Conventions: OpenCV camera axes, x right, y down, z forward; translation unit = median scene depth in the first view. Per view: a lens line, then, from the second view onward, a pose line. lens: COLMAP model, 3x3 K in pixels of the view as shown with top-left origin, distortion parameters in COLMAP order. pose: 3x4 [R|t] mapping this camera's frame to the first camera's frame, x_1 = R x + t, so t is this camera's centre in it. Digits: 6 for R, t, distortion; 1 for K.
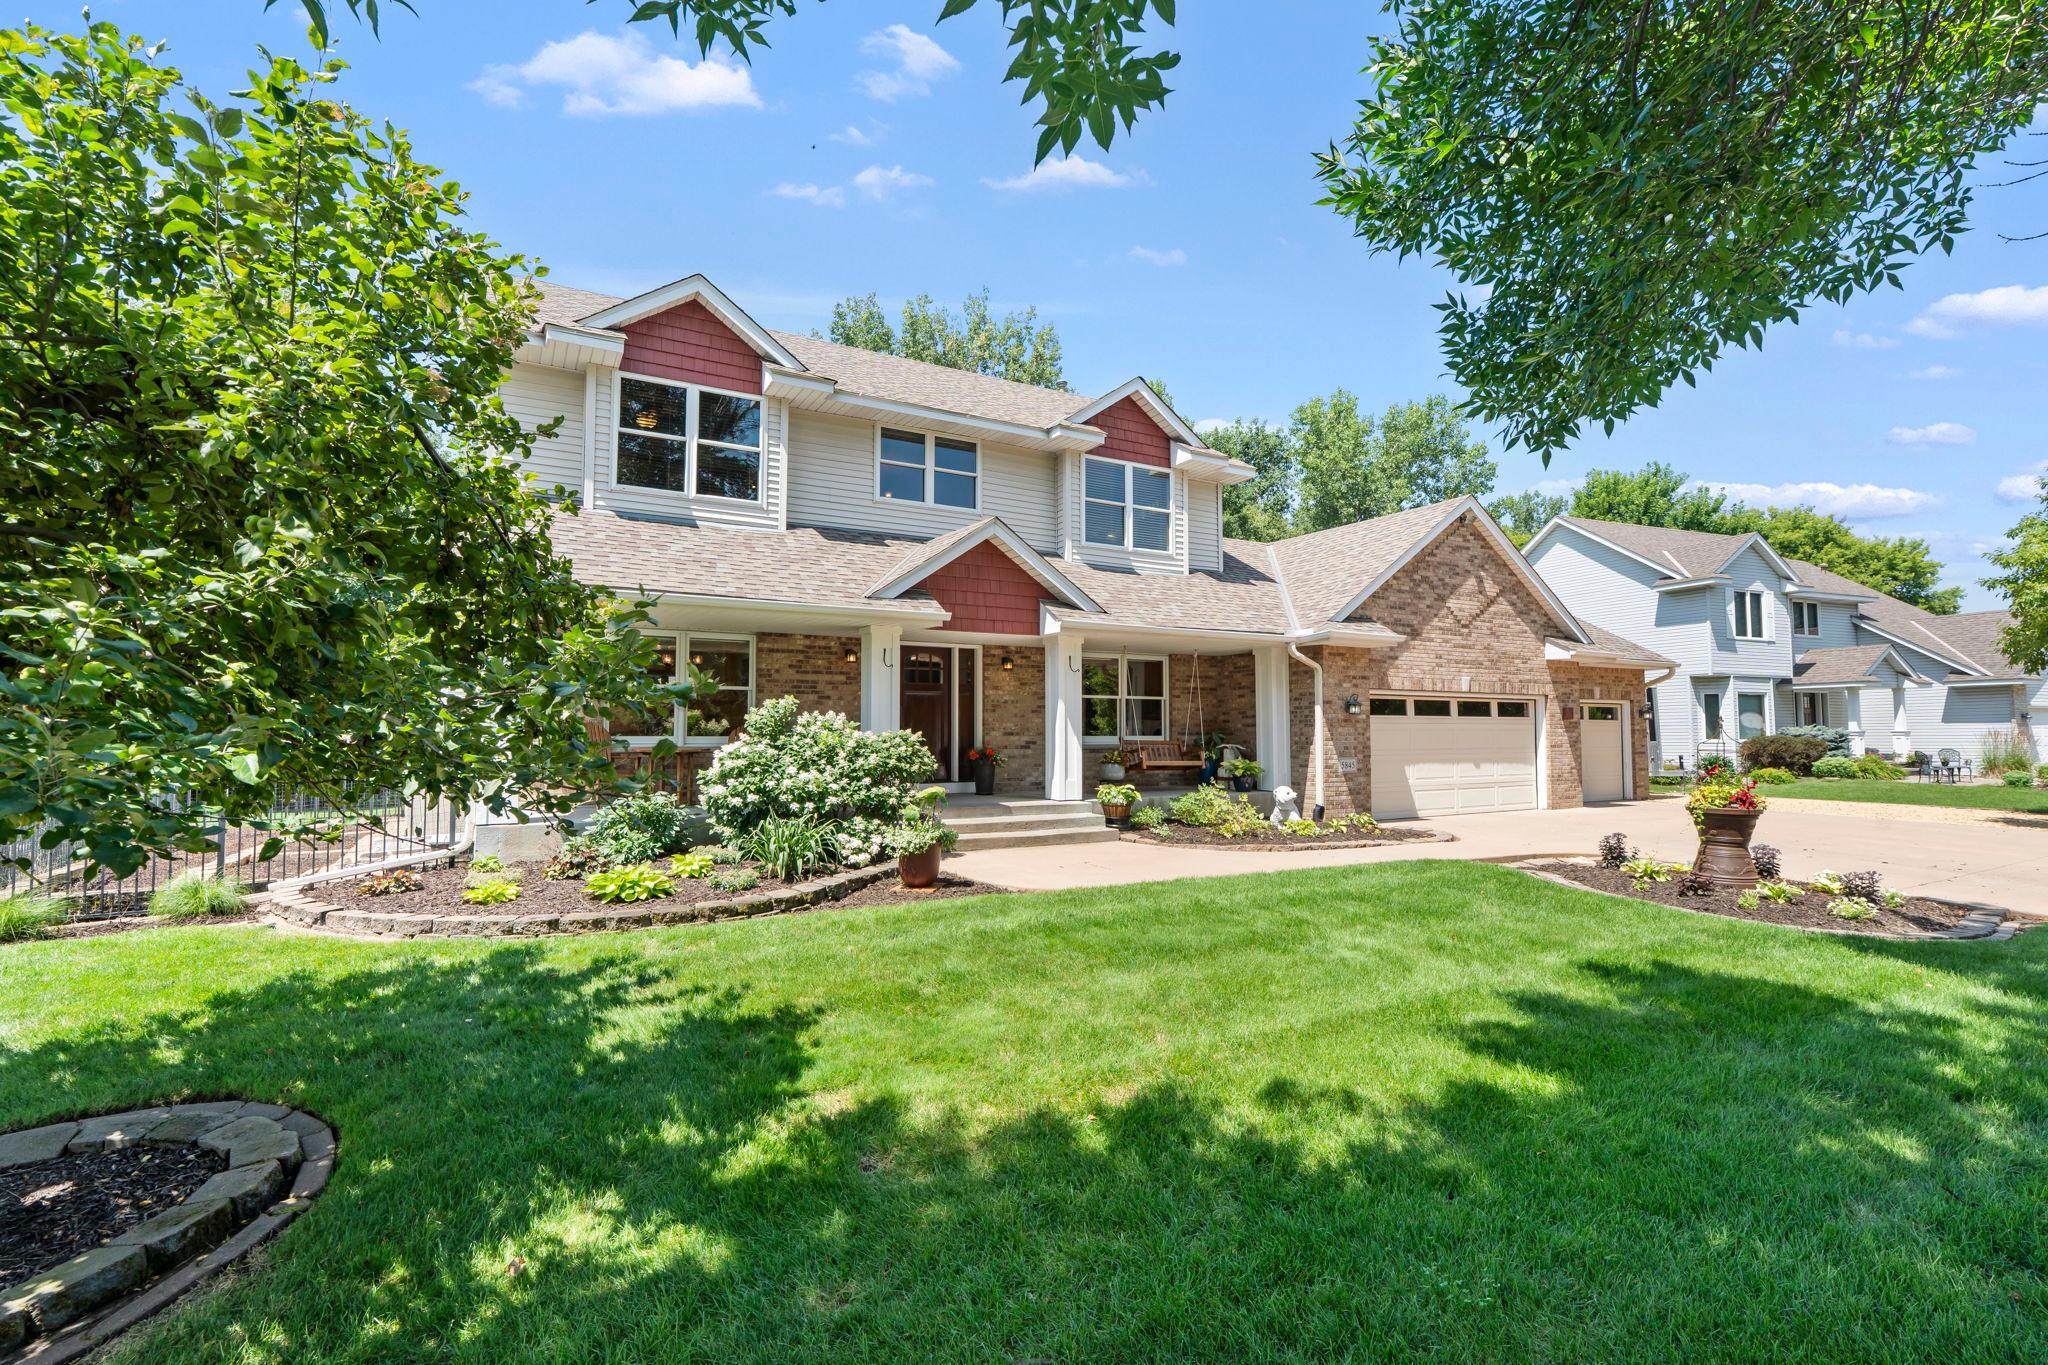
lens RADIAL K [[921.2, 0, 1028.1], [0, 921.2, 690.2], [0, 0, 1]] dist [0.002026, 0.000520]
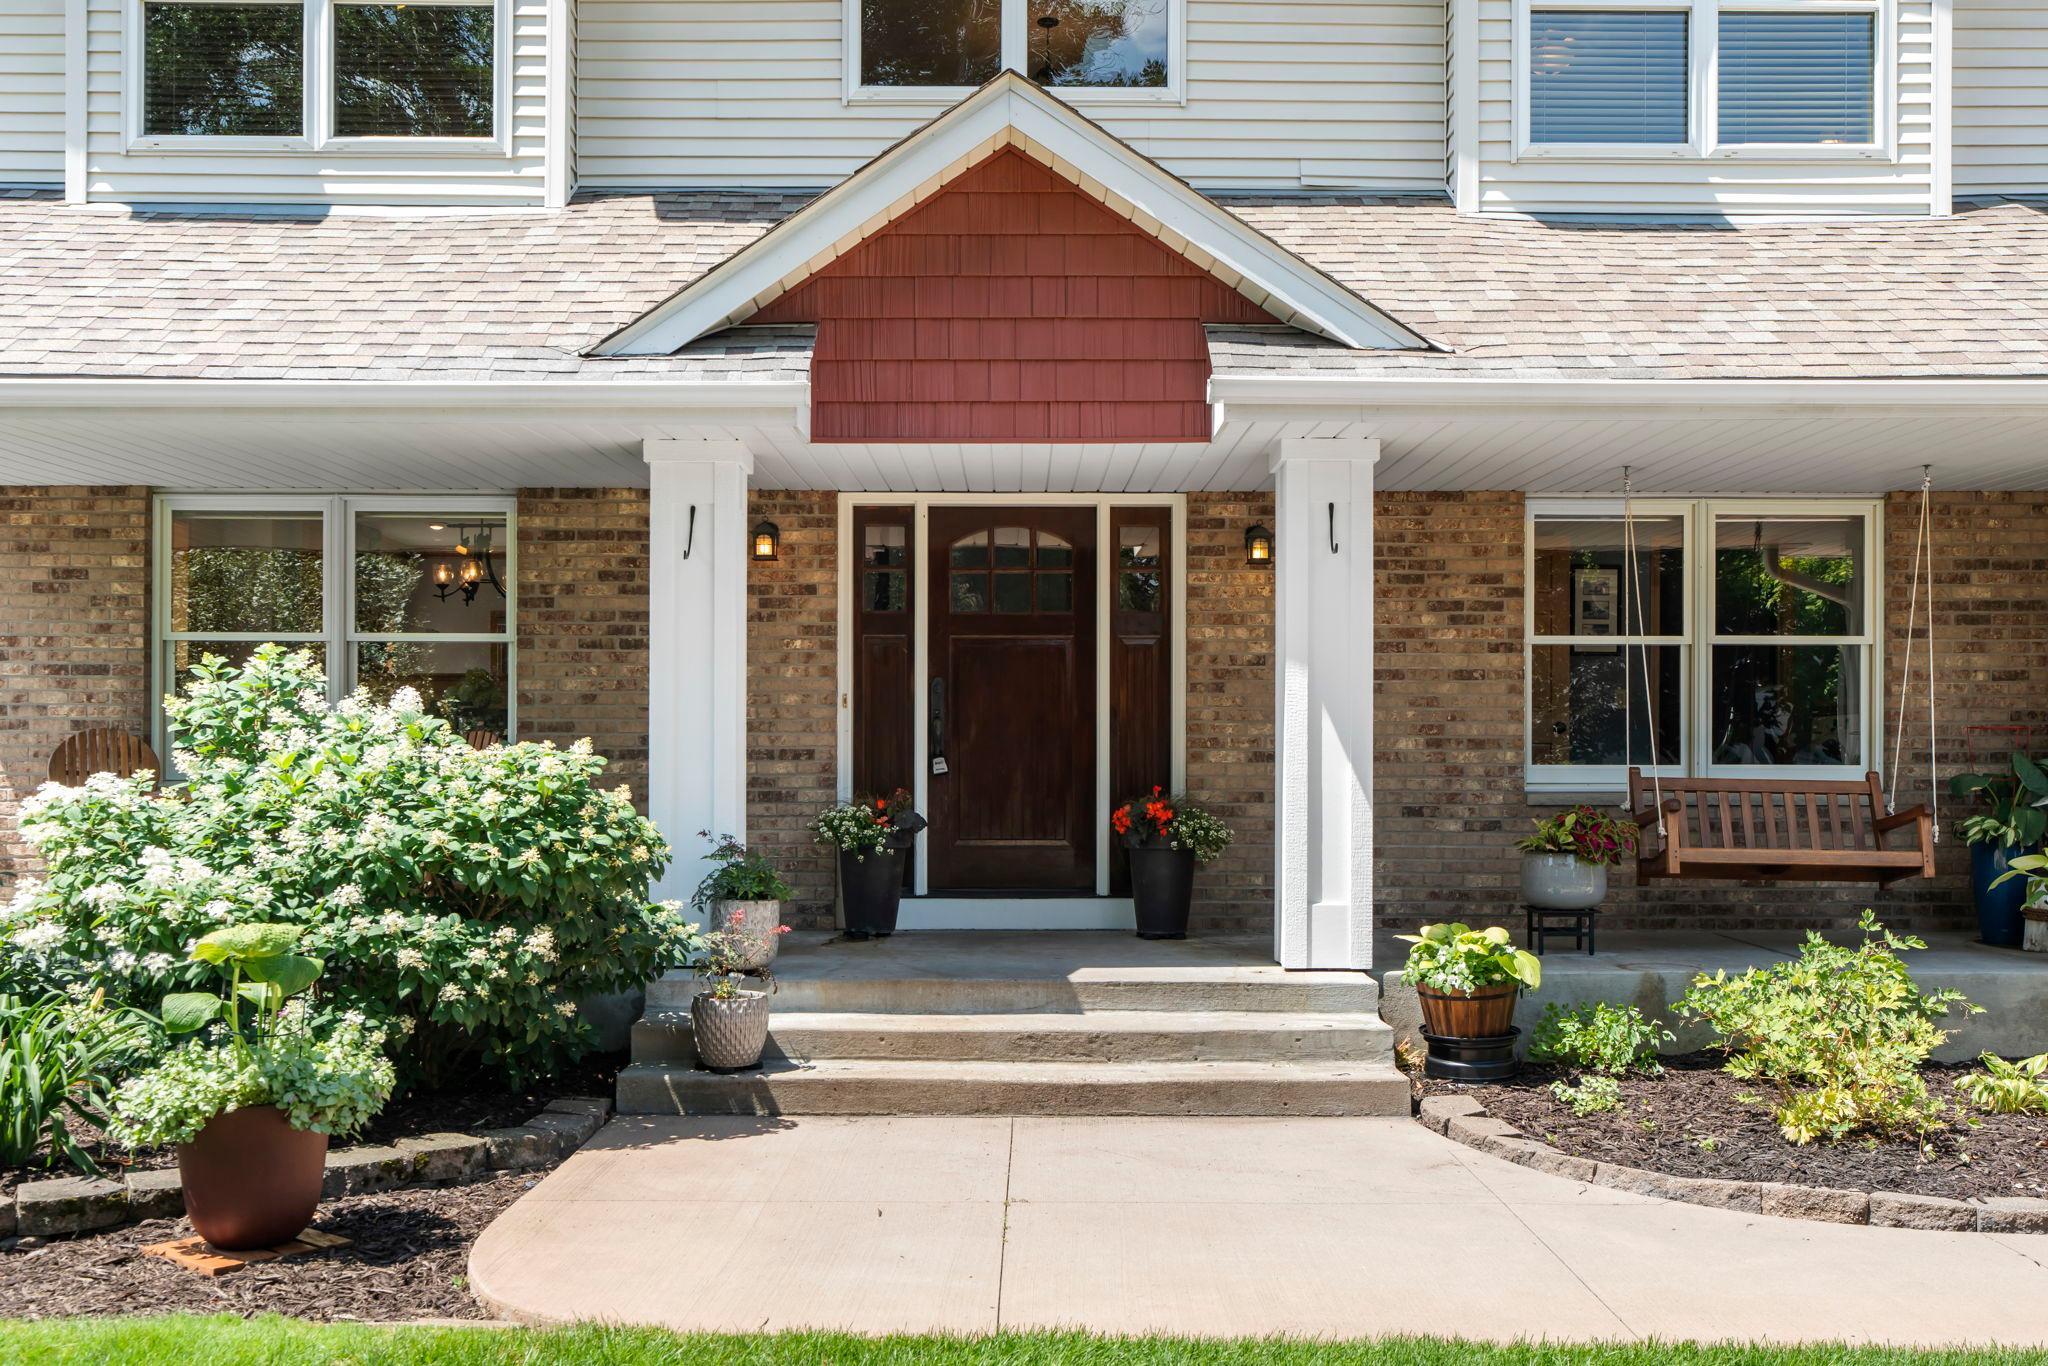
lens RADIAL K [[2021.0, 0, 1096.1], [0, 2021.0, 748.0], [0, 0, 1]] dist [0.003931, 0.000000]
pose [[0.874860, -0.002587, -0.484369, 0.255644], [0.021794, 0.999183, 0.034028, 0.016692], [0.483885, -0.040326, 0.874202, 0.309066]]
